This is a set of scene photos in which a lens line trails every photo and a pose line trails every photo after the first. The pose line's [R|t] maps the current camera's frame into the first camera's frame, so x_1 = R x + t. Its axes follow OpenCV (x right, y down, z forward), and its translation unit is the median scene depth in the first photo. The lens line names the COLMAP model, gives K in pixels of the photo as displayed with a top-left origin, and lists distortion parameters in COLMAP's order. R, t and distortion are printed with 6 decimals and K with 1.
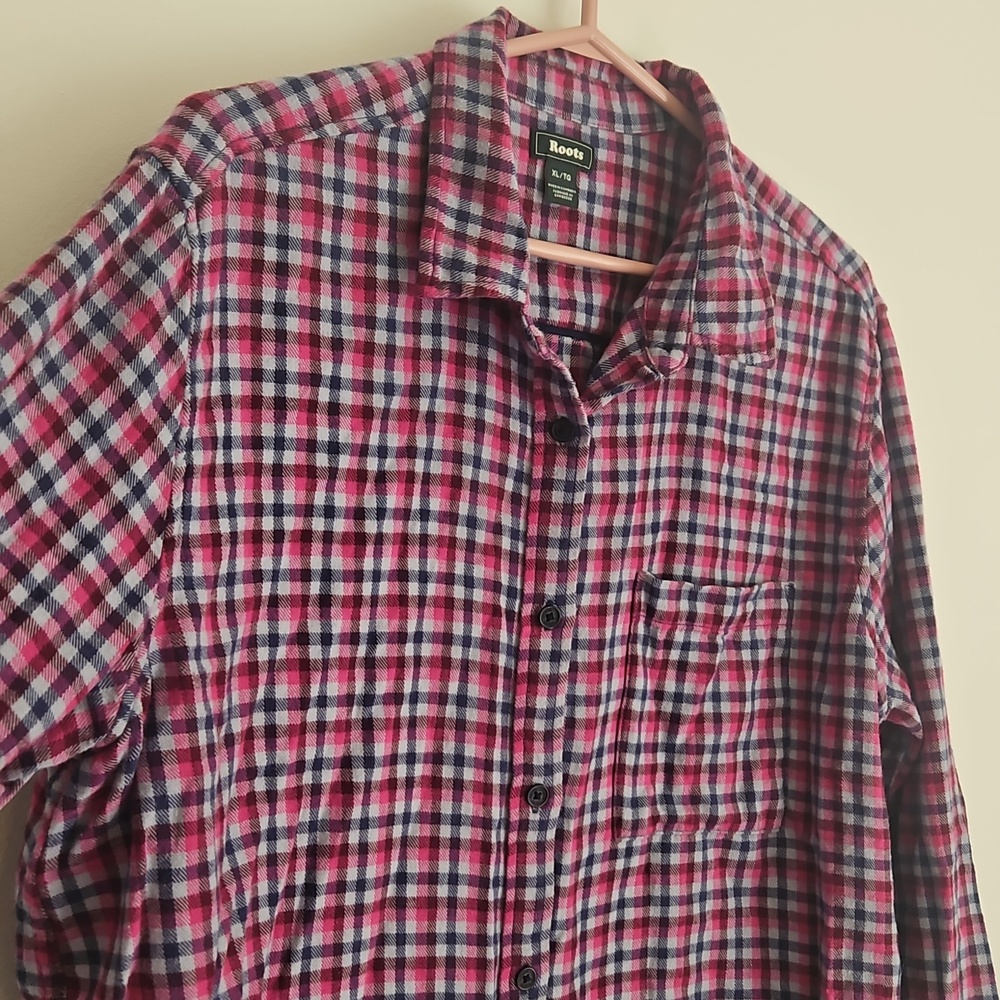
lens RADIAL K [[1502.4, 0, 498.6], [0, 1502.4, 500.8], [0, 0, 1]] dist [0.072378, 0.000000]
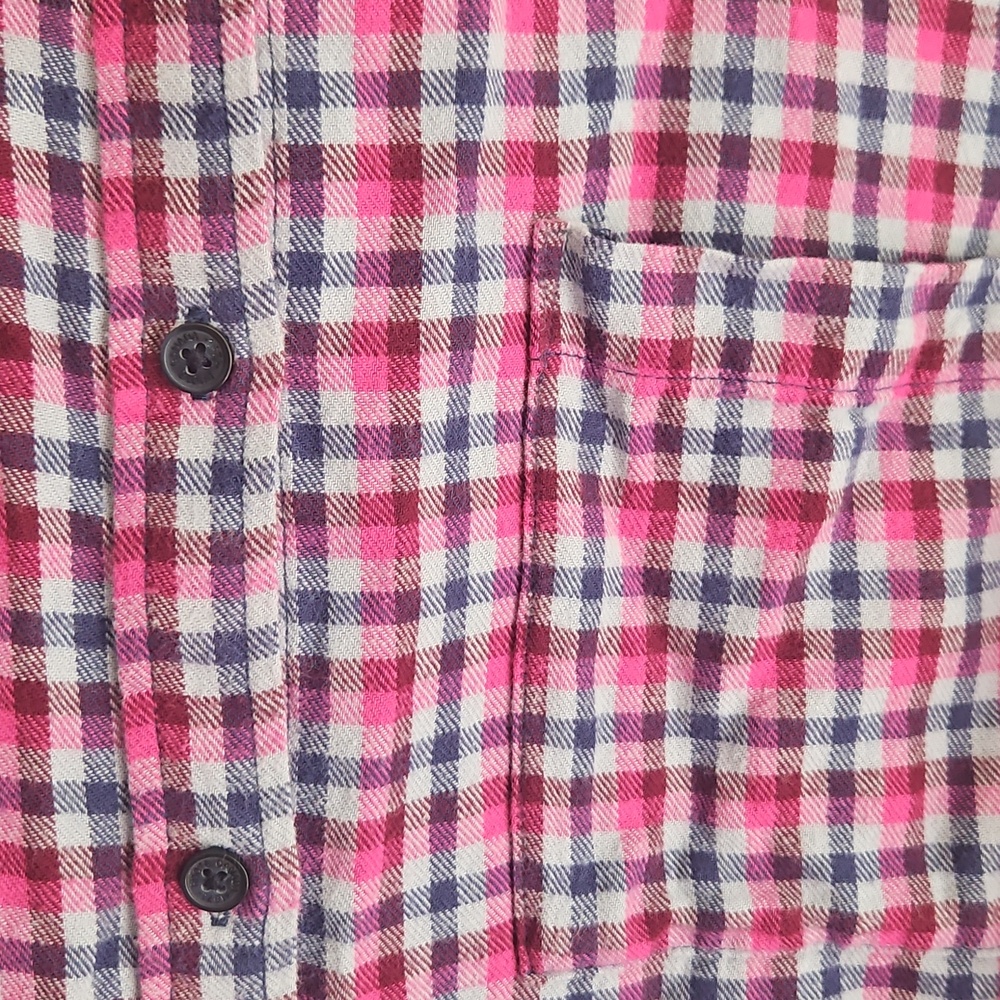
lens RADIAL K [[1502.4, 0, 505.2], [0, 1502.4, 500.4], [0, 0, 1]] dist [0.072378, 0.000000]
pose [[0.942998, -0.008815, -0.332683, 0.193759], [0.048035, 0.992786, 0.109853, 0.070916], [0.329315, -0.119572, 0.936619, 0.672172]]
